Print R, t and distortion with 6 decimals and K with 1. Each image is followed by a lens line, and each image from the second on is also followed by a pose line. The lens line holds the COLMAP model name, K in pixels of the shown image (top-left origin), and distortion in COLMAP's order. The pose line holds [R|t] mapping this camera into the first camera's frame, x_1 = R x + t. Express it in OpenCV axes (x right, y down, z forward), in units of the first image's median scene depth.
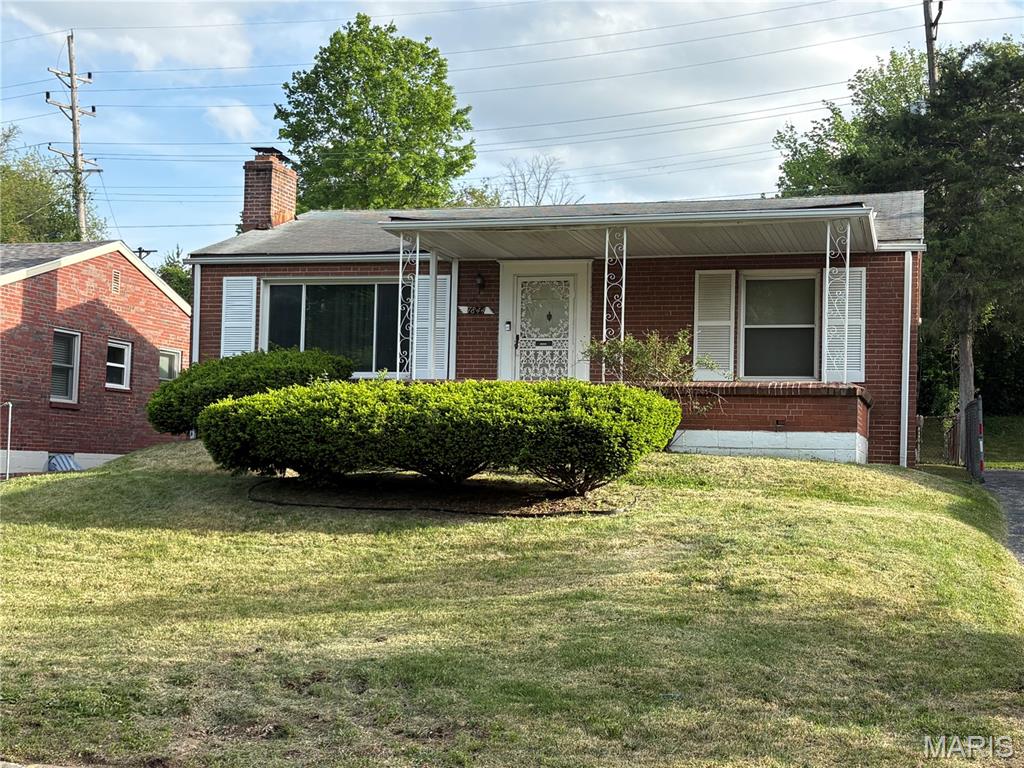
lens RADIAL K [[1370.7, 0, 512.1], [0, 1370.7, 385.8], [0, 0, 1]] dist [0.172569, 0.000000]
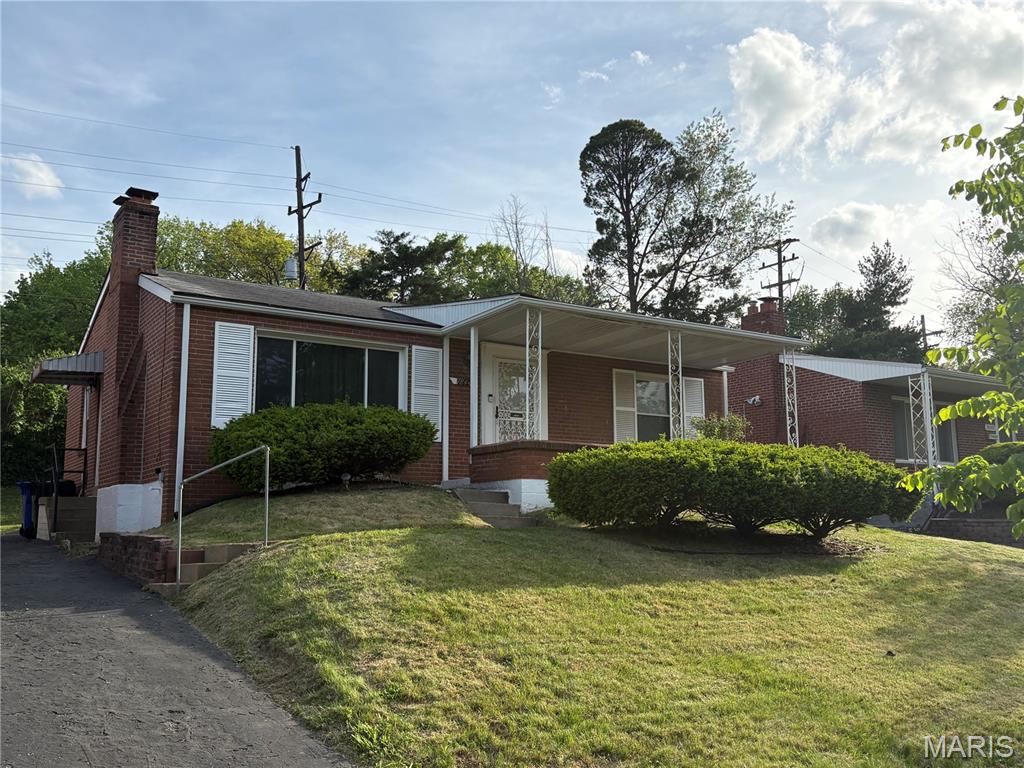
lens RADIAL K [[954.3, 0, 511.6], [0, 954.3, 384.3], [0, 0, 1]] dist [0.009295, 0.000000]
pose [[0.639143, 0.089818, 0.763825, -0.607016], [-0.023243, 0.994959, -0.097547, 0.023042], [-0.768737, 0.044593, 0.638009, 0.465101]]
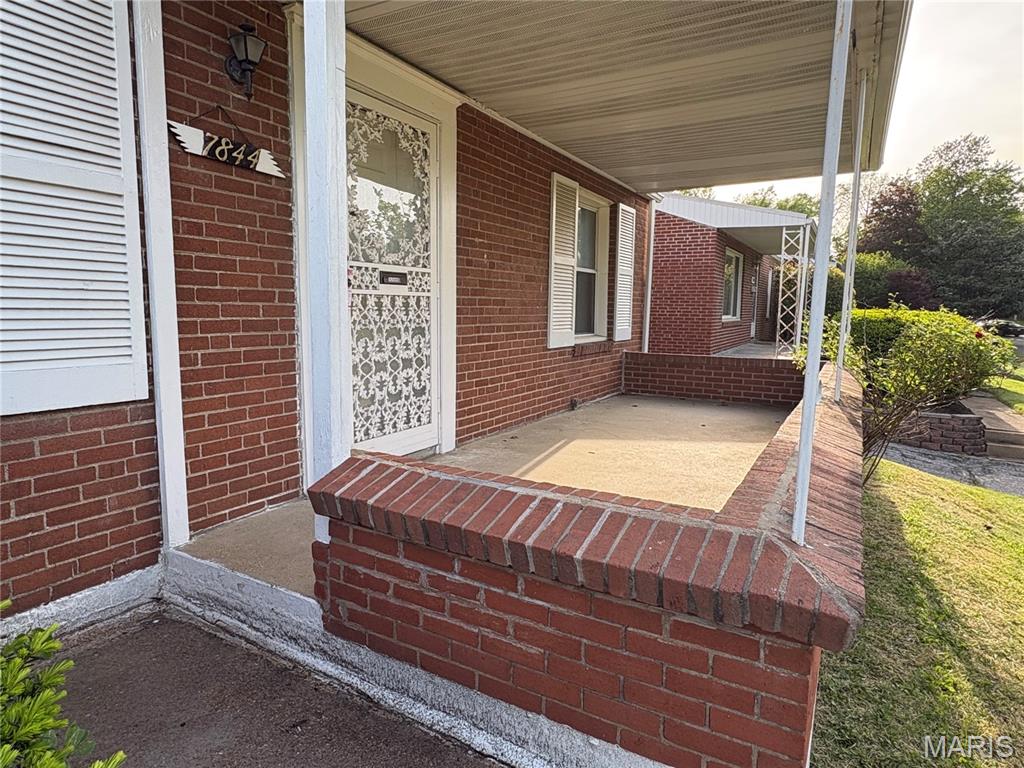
lens RADIAL K [[615.4, 0, 513.2], [0, 615.4, 382.7], [0, 0, 1]] dist [-0.002025, -0.000834]
pose [[0.210249, -0.142643, 0.967186, -0.148751], [-0.063503, 0.985217, 0.159106, -0.031231], [-0.975583, -0.094871, 0.198083, 0.911916]]
